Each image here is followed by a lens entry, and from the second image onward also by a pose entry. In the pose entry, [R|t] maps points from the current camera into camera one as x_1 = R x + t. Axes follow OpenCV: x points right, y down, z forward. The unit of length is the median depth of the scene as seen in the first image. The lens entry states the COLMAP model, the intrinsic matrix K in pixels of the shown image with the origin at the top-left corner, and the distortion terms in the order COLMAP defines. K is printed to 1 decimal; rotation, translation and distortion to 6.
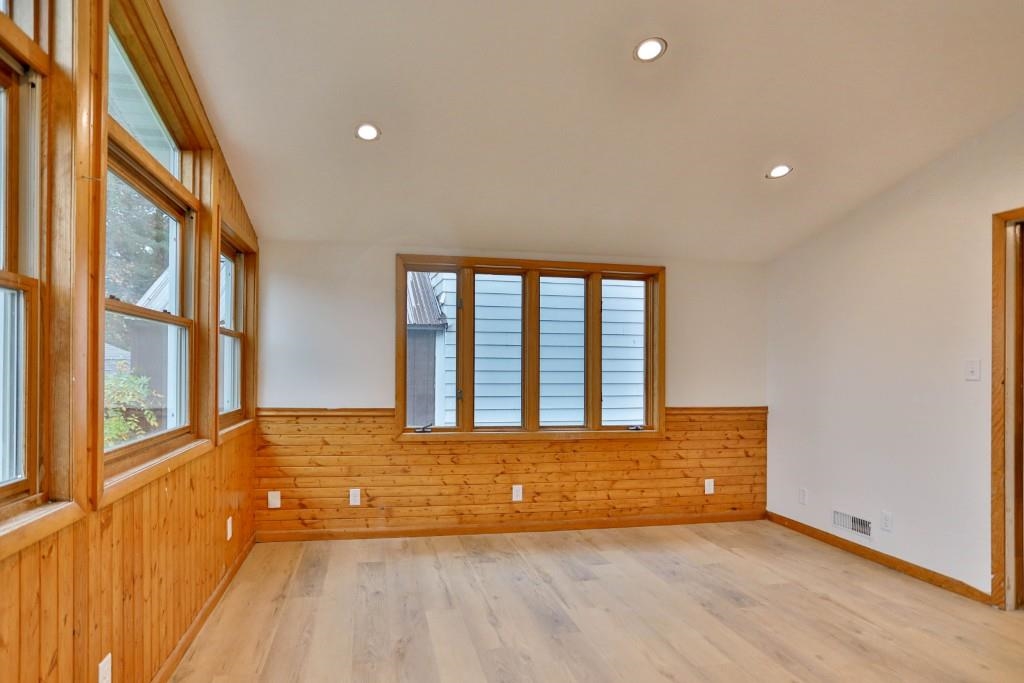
lens RADIAL K [[527.4, 0, 499.9], [0, 527.4, 372.7], [0, 0, 1]] dist [-0.047764, 0.016513]
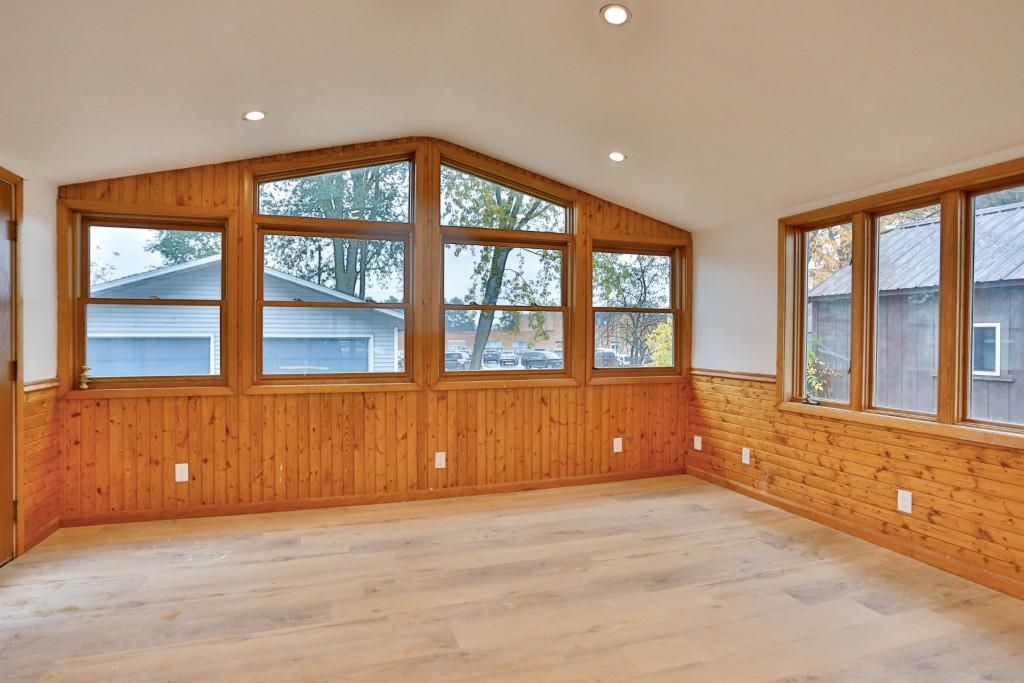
lens RADIAL K [[527.4, 0, 508.4], [0, 527.4, 339.8], [0, 0, 1]] dist [-0.047764, 0.016513]
pose [[0.160128, -0.002963, -0.987092, 0.690920], [-0.004183, 0.999984, -0.003680, 0.006767], [0.987087, 0.004718, 0.160113, 0.348487]]
